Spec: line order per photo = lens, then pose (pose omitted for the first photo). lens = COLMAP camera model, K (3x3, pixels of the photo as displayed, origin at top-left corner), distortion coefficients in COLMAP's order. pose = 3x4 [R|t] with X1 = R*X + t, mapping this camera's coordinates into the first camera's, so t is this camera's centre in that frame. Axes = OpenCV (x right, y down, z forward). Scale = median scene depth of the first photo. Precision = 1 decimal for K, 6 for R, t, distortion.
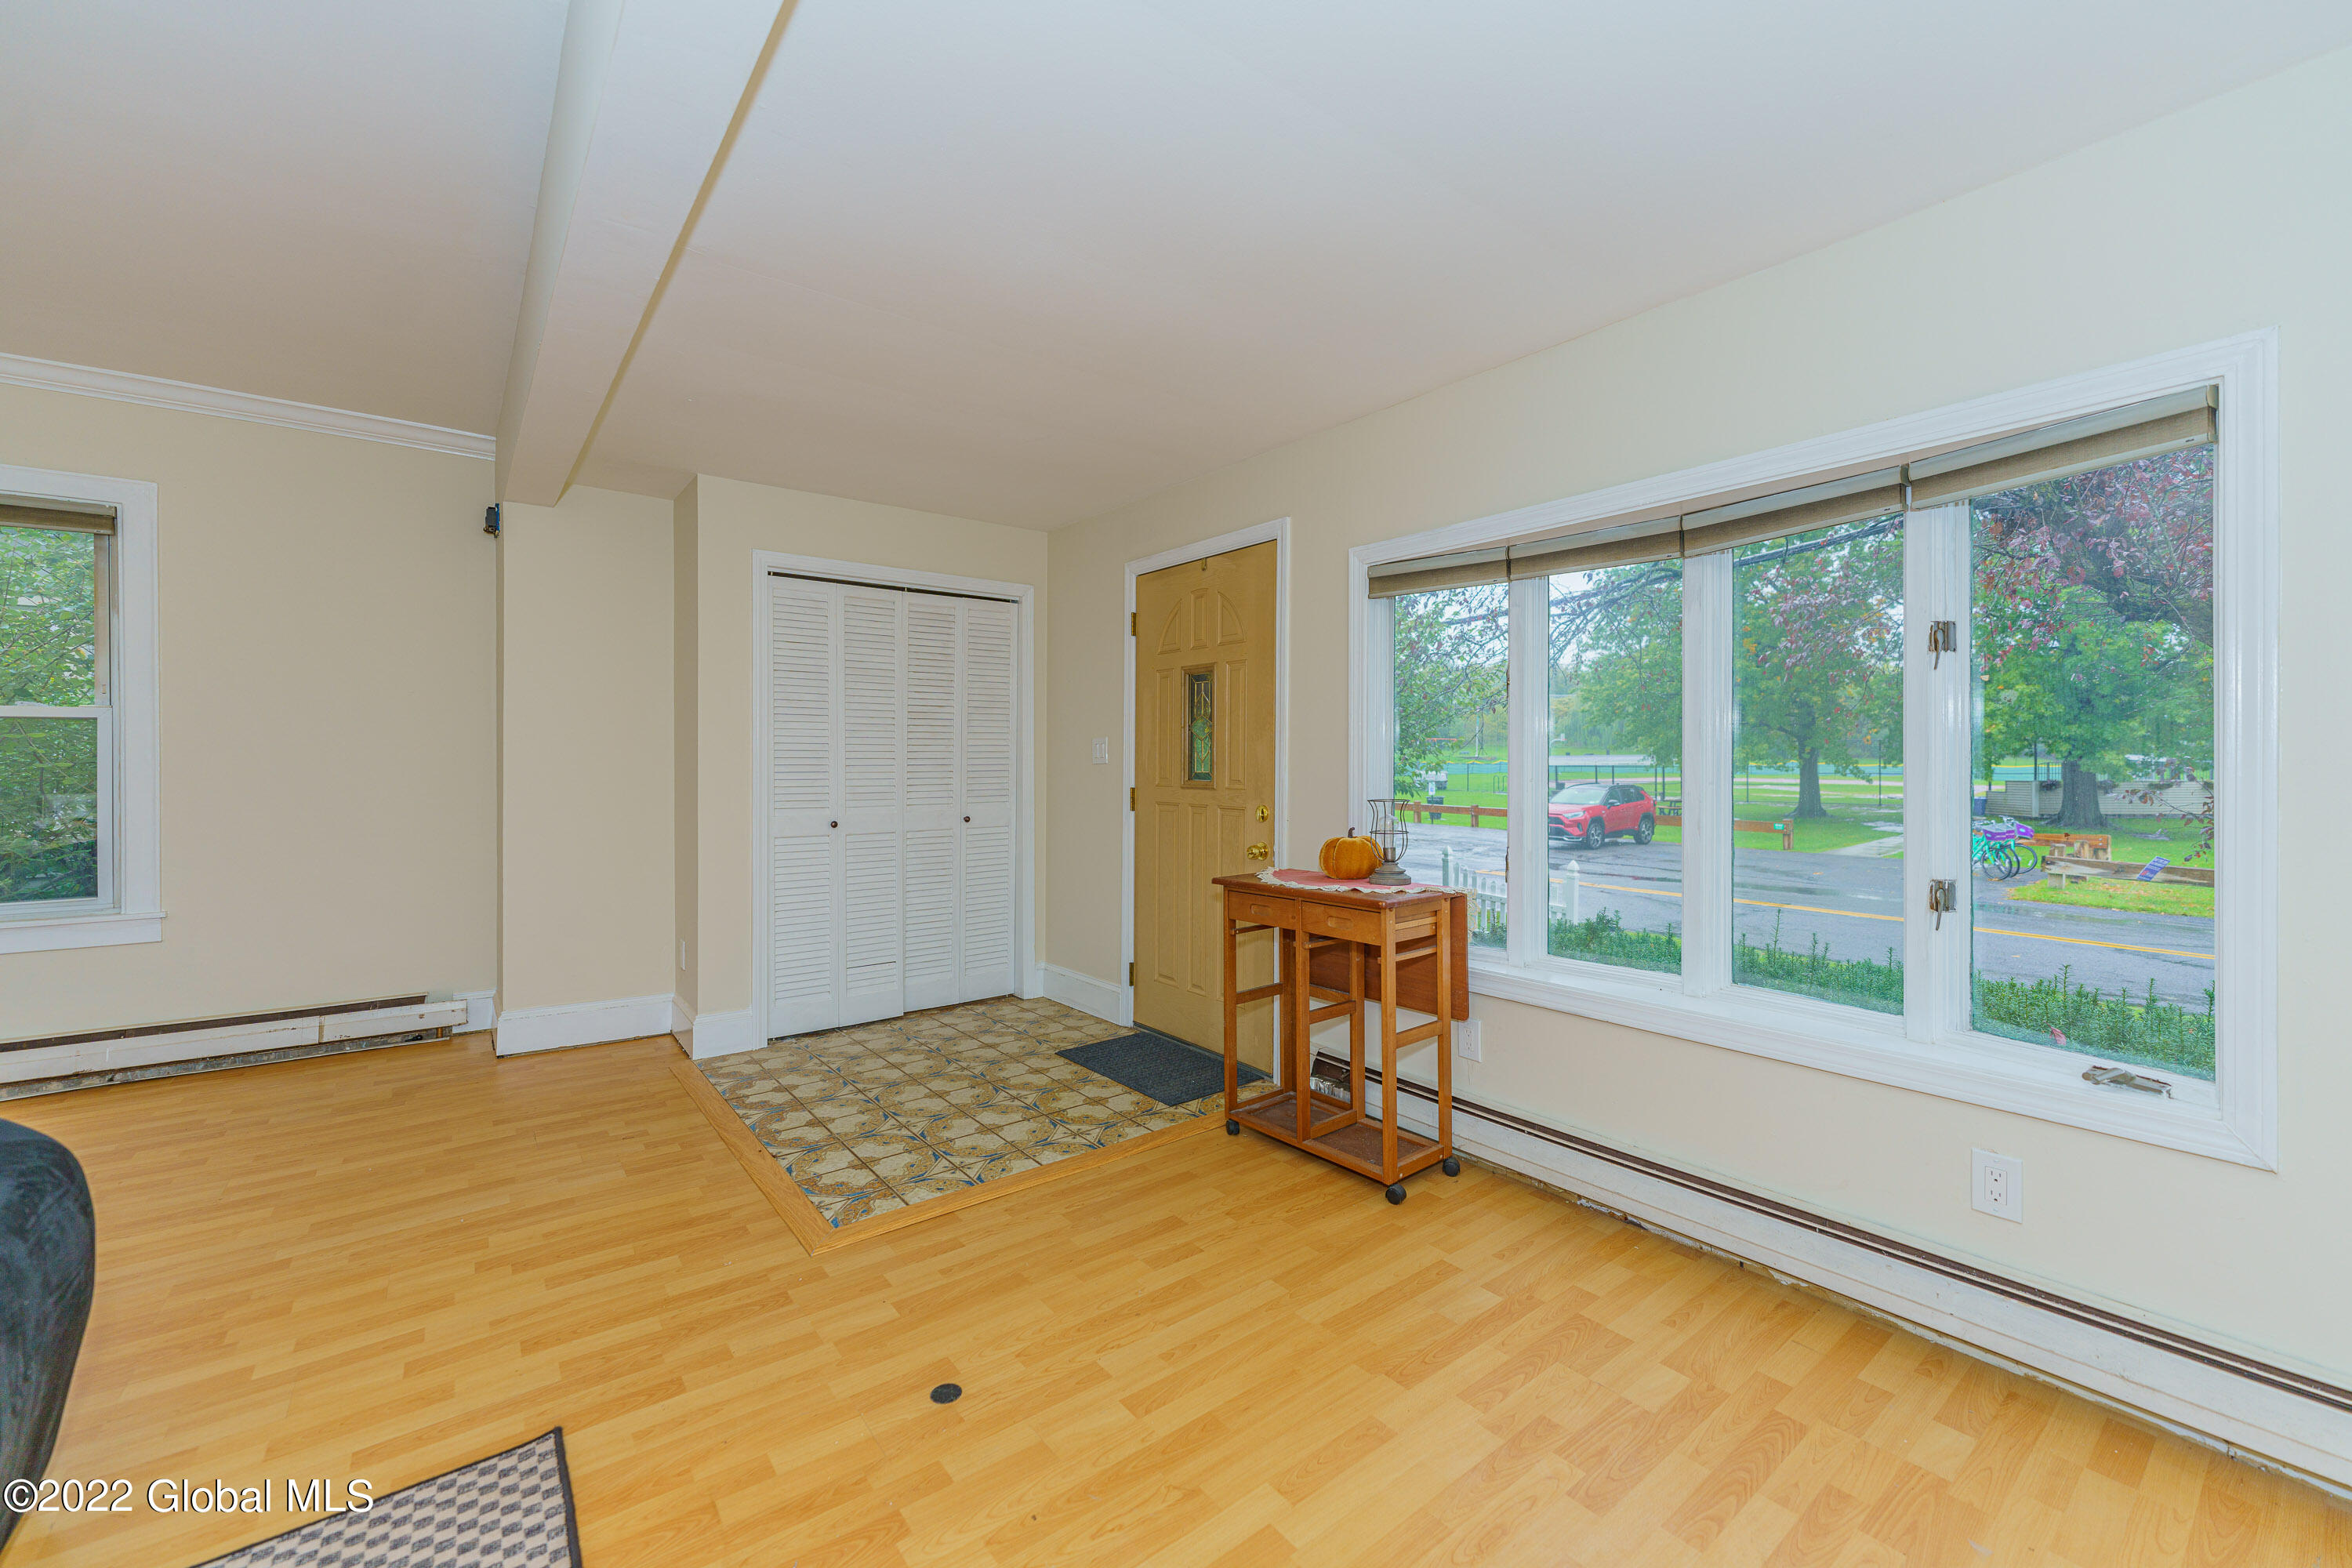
lens RADIAL K [[949.6, 0, 1178.7], [0, 949.6, 757.0], [0, 0, 1]] dist [-0.001279, -0.000406]
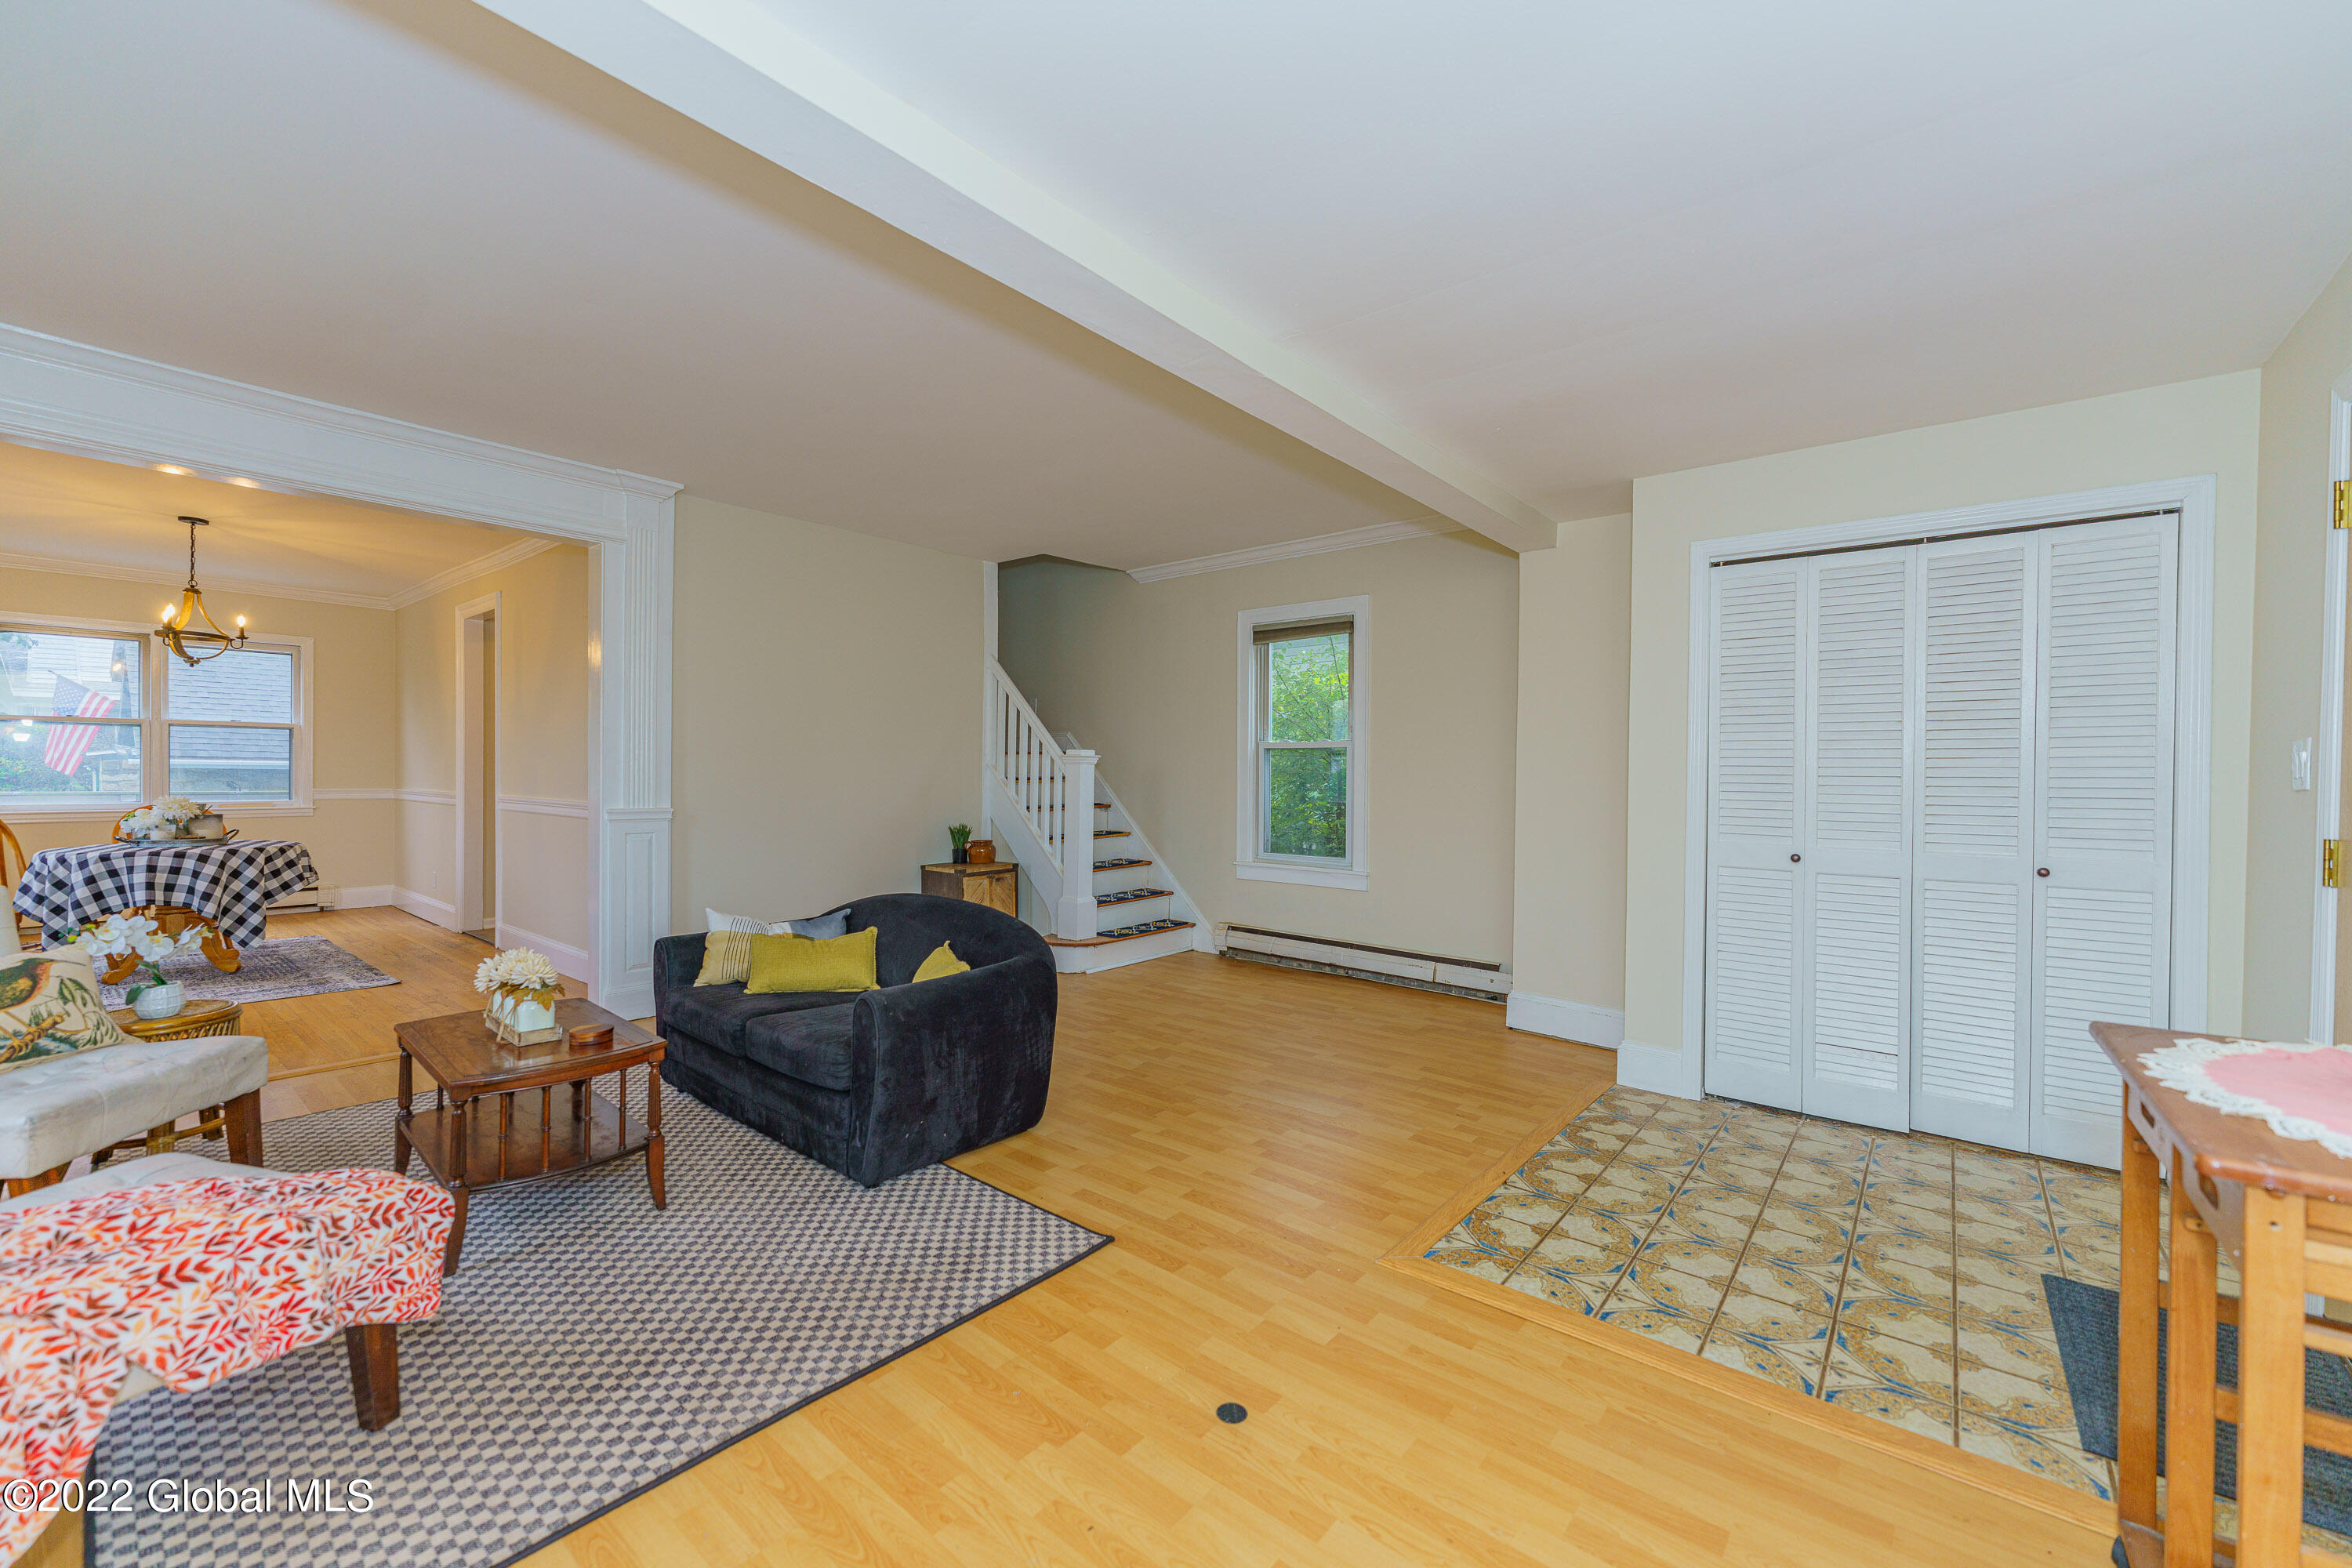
lens RADIAL K [[938.9, 0, 1174.0], [0, 938.9, 780.4], [0, 0, 1]] dist [-0.000504, -0.000218]
pose [[0.211879, 0.011621, -0.977227, 0.358382], [-0.007492, 0.999919, 0.010266, 0.001354], [0.977267, 0.005146, 0.211949, 0.379987]]
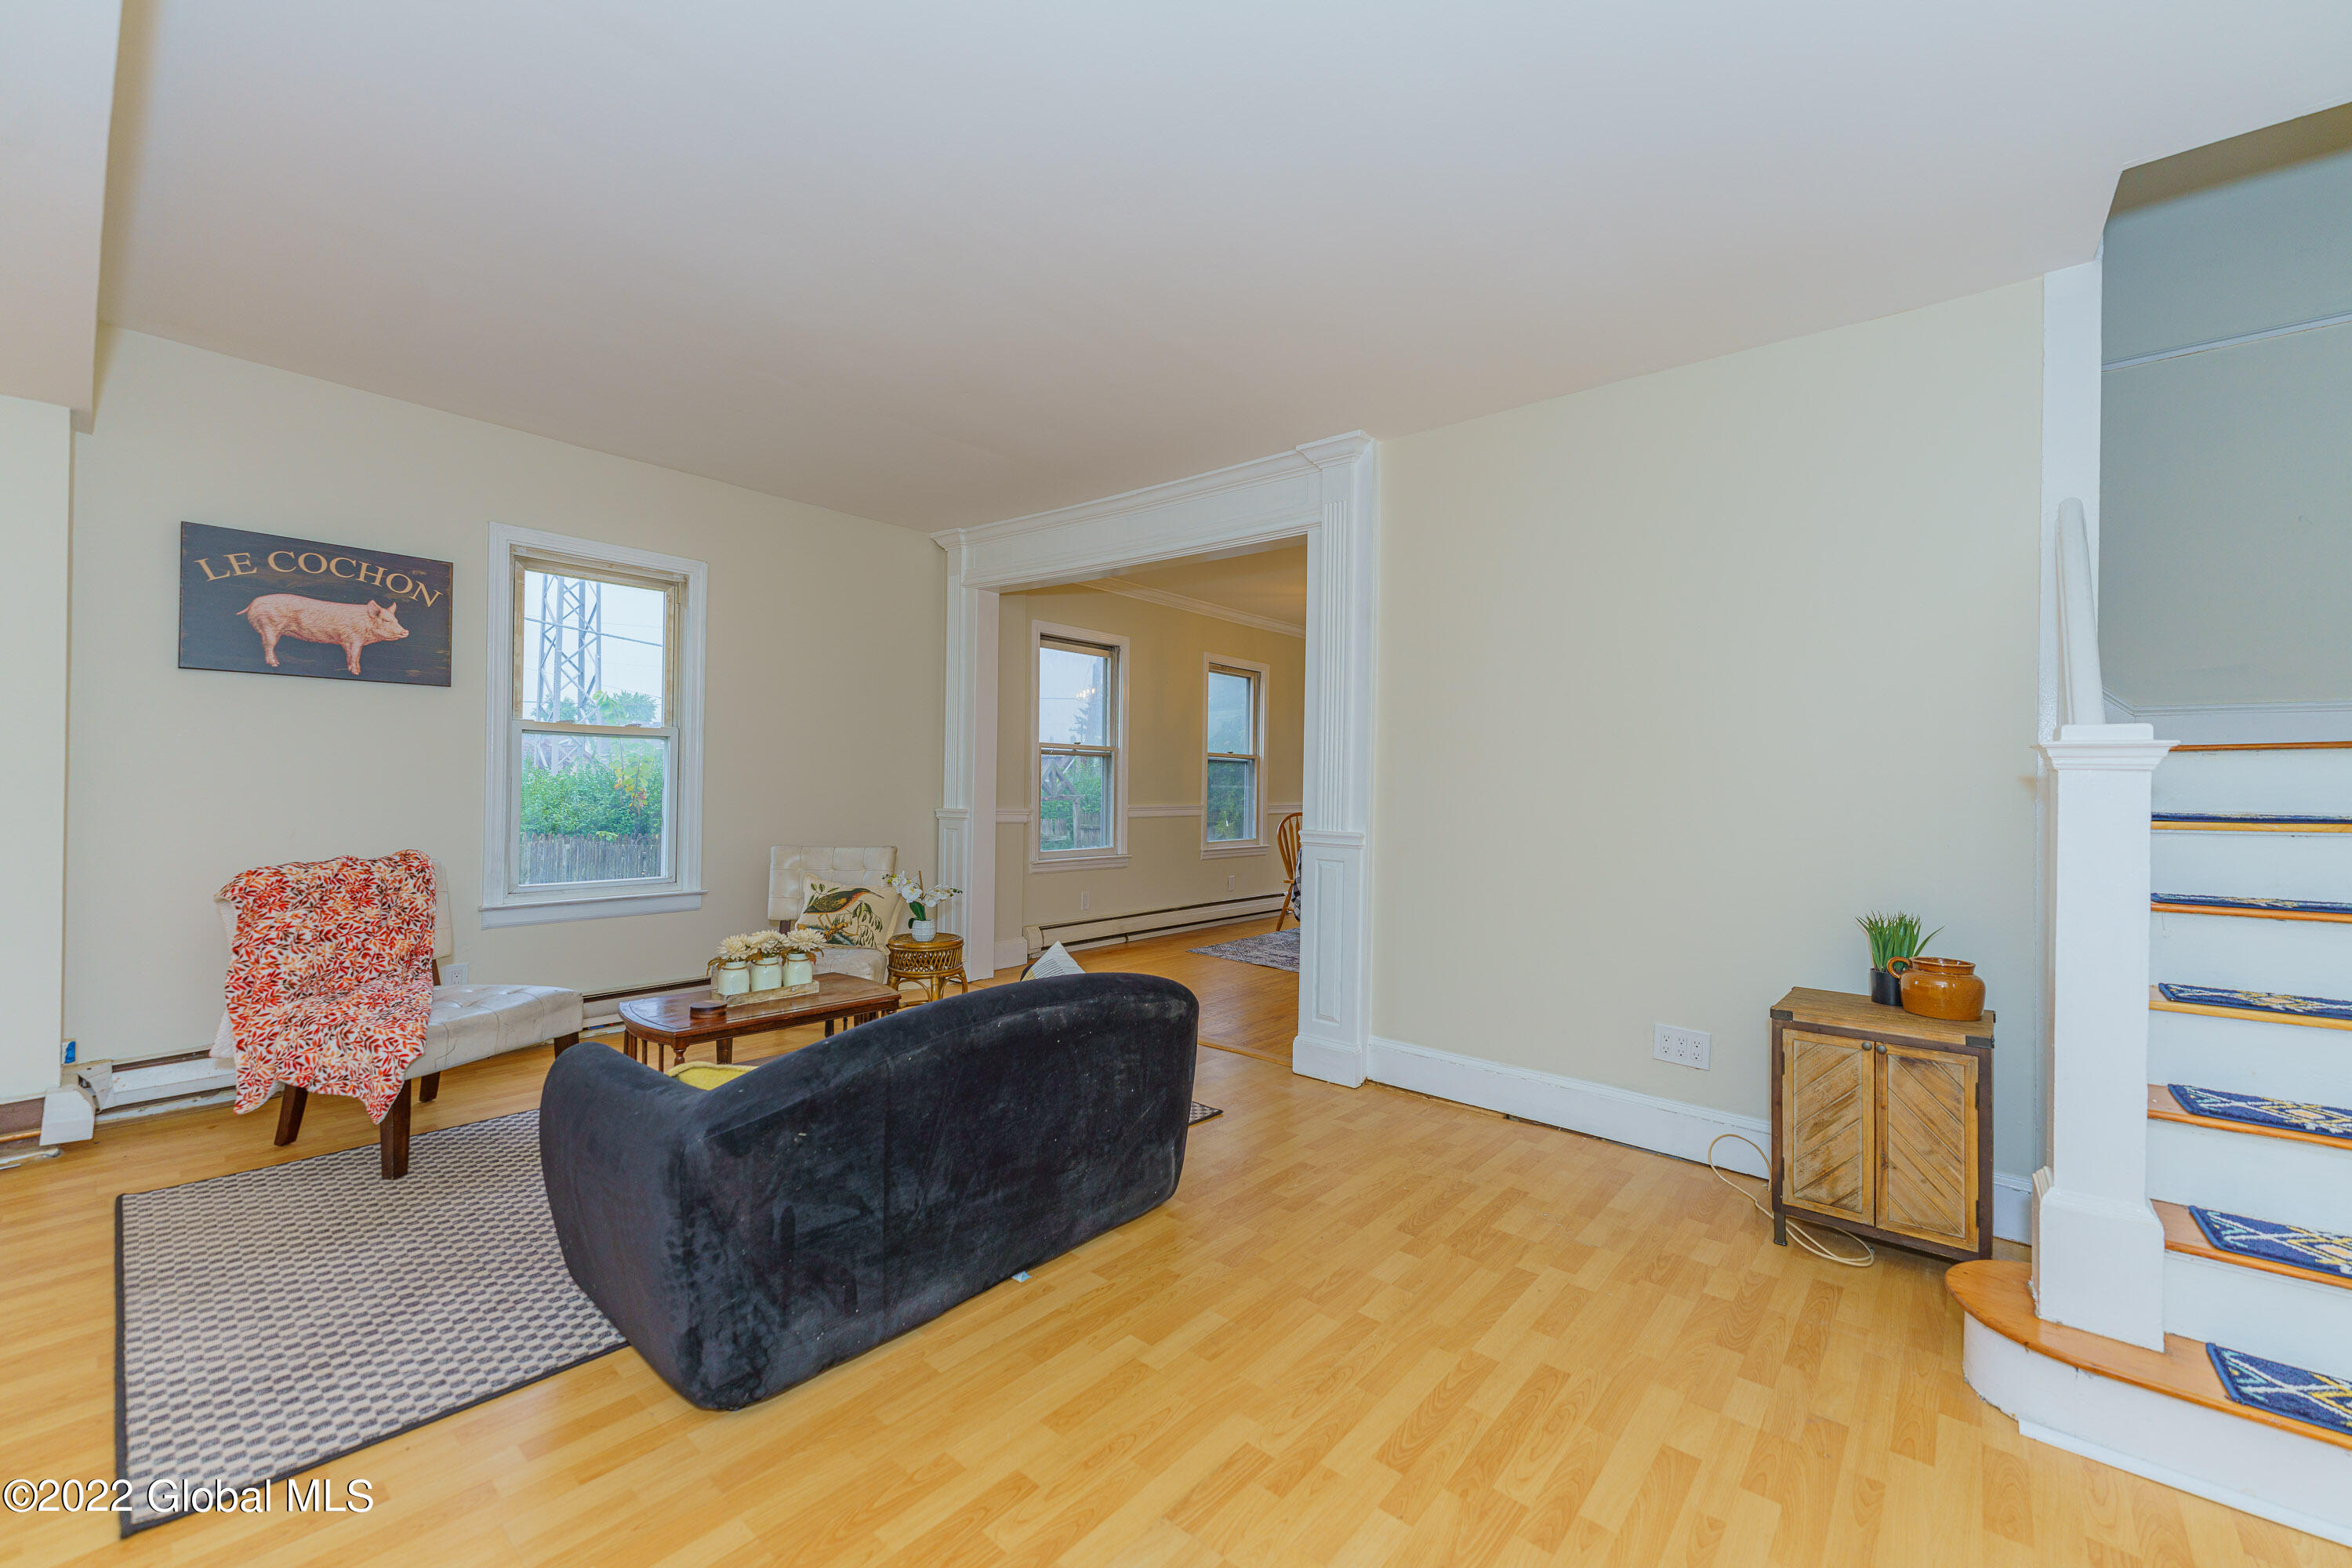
lens RADIAL K [[938.9, 0, 1174.0], [0, 938.9, 780.4], [0, 0, 1]] dist [-0.000504, -0.000218]
pose [[-0.978957, -0.017266, -0.203333, -0.651395], [-0.016698, 0.999850, -0.004511, 0.007264], [0.203380, -0.001021, -0.979099, 0.963827]]
